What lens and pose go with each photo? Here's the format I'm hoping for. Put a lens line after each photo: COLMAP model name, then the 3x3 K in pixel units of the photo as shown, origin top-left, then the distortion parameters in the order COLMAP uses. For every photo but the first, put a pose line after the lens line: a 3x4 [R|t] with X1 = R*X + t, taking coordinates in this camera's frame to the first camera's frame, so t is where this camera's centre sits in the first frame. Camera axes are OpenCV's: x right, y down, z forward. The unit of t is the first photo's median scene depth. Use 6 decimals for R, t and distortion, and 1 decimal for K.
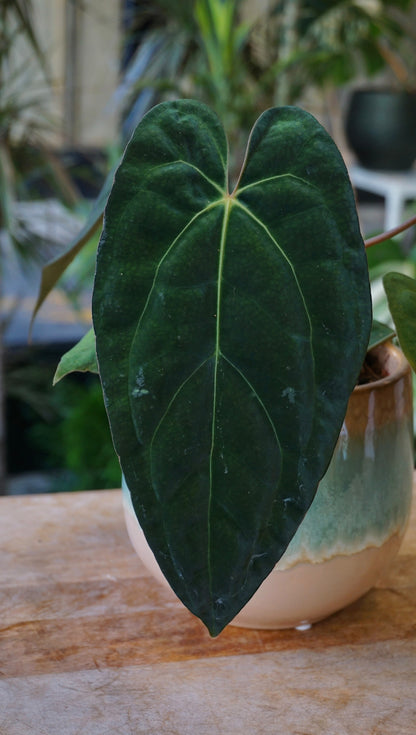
lens RADIAL K [[1278.8, 0, 207.8], [0, 1278.8, 369.1], [0, 0, 1]] dist [0.054654, 0.000000]
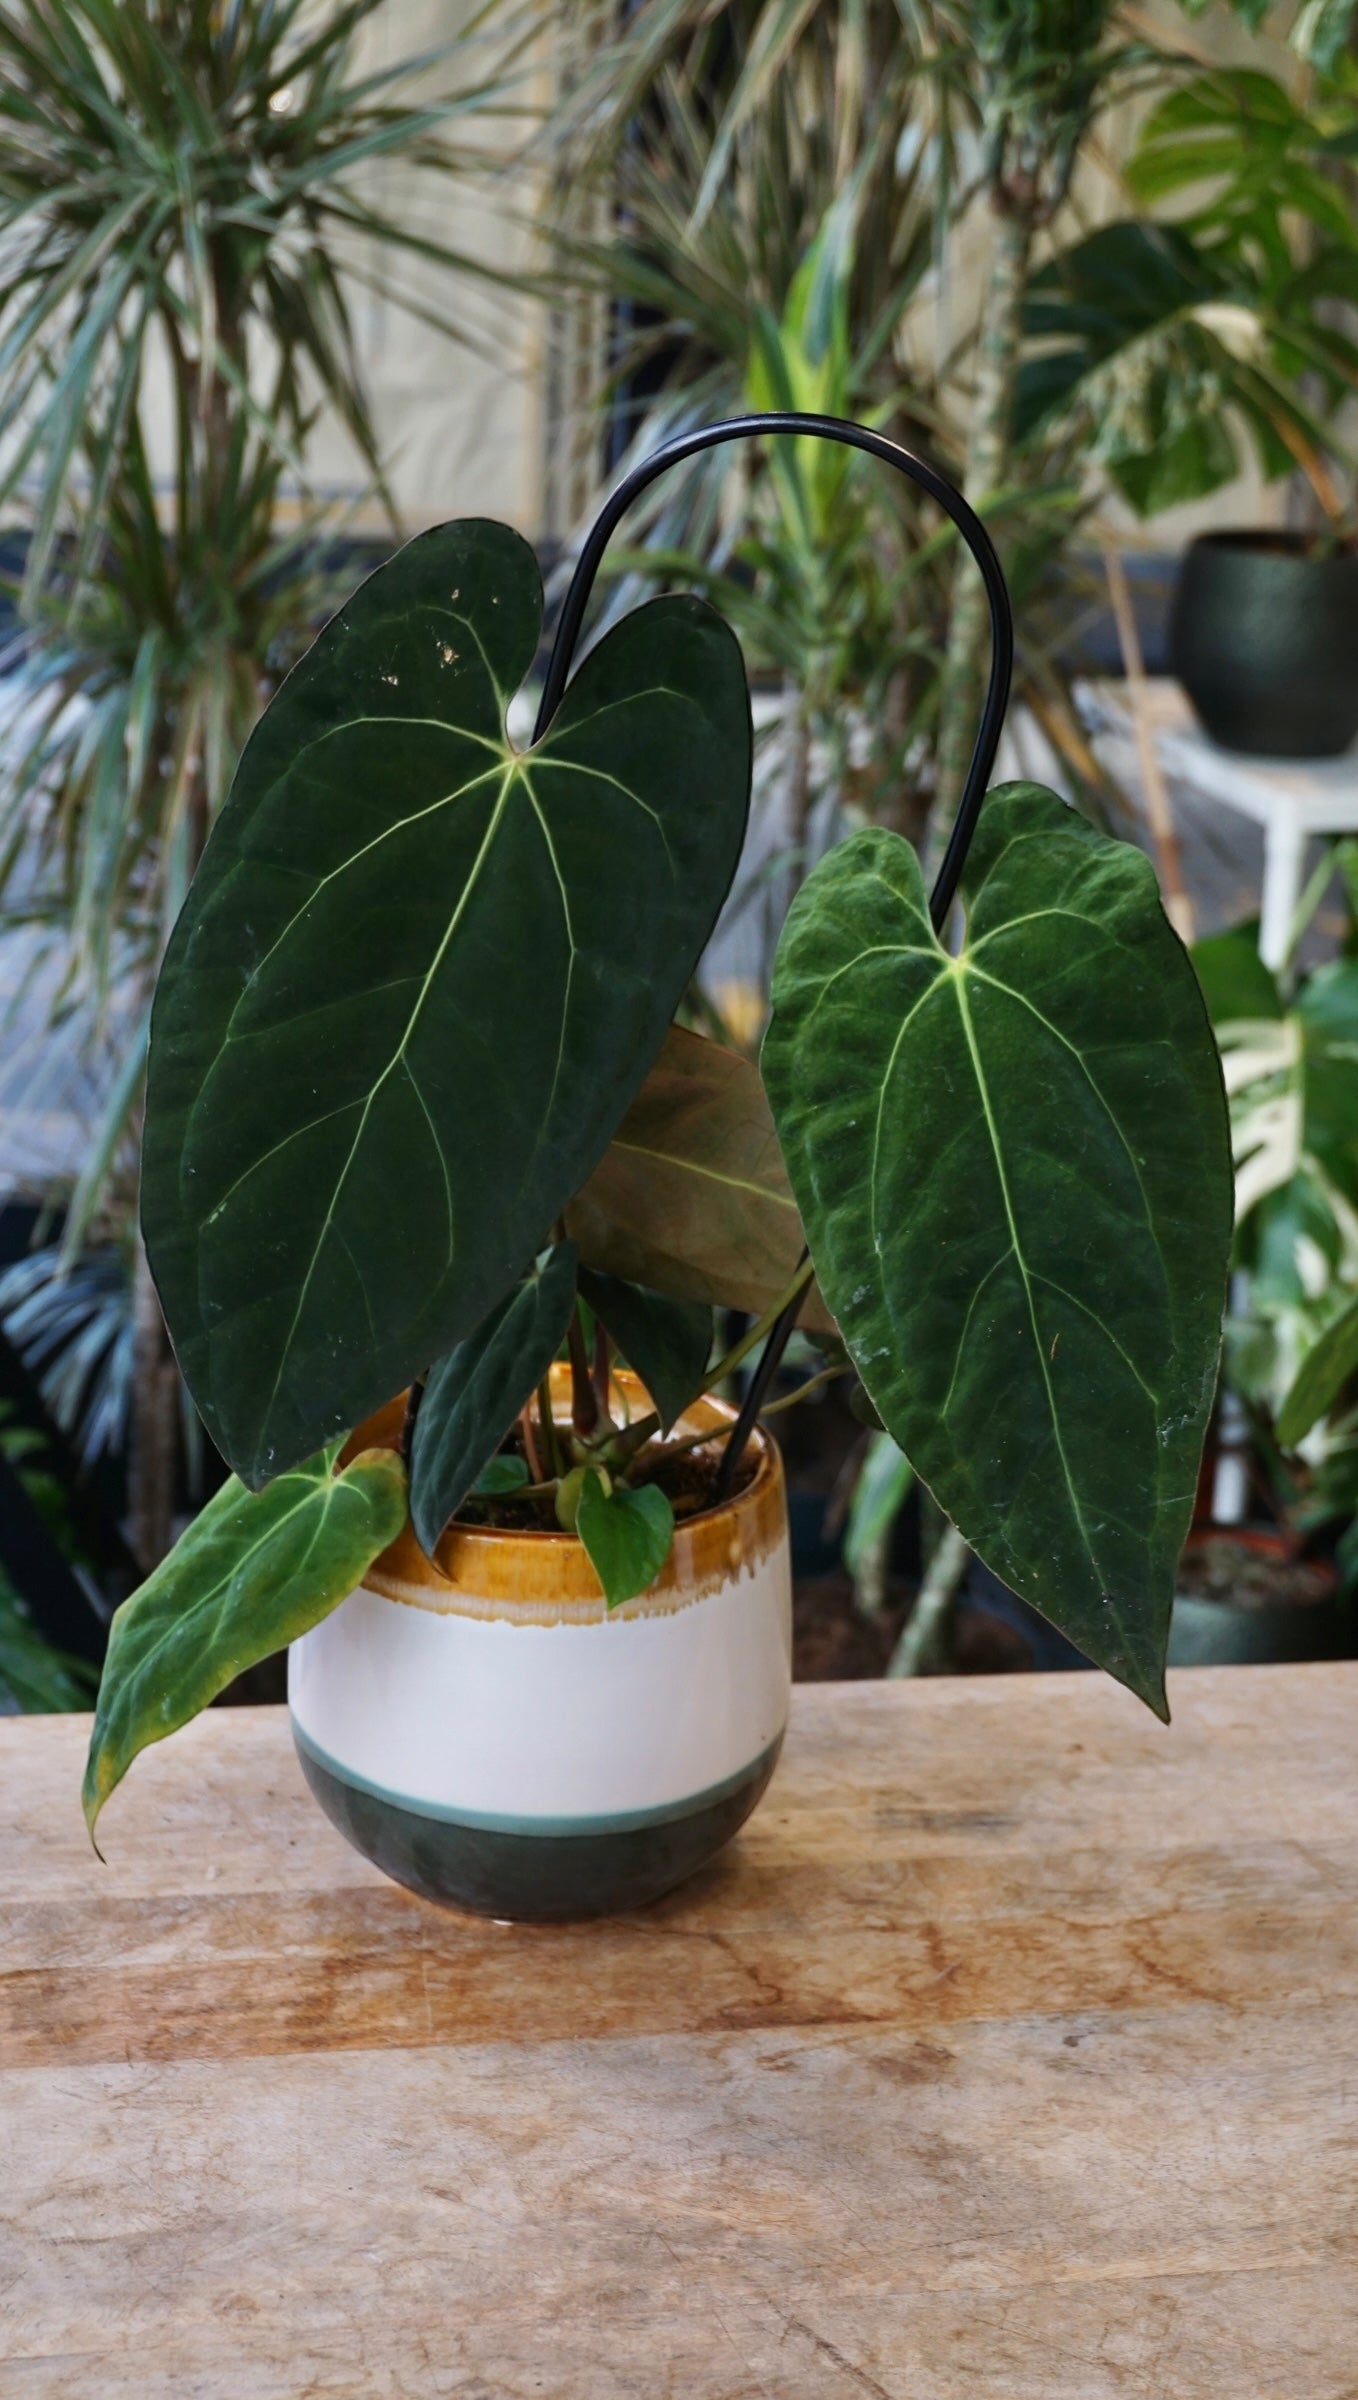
lens RADIAL K [[3860.9, 0, 676.6], [0, 3860.9, 1195.3], [0, 0, 1]] dist [0.041060, 0.000000]
pose [[0.995248, 0.028690, -0.093052, 0.298022], [-0.026403, 0.999320, 0.025720, -0.199298], [0.093726, -0.023141, 0.995329, -0.674526]]
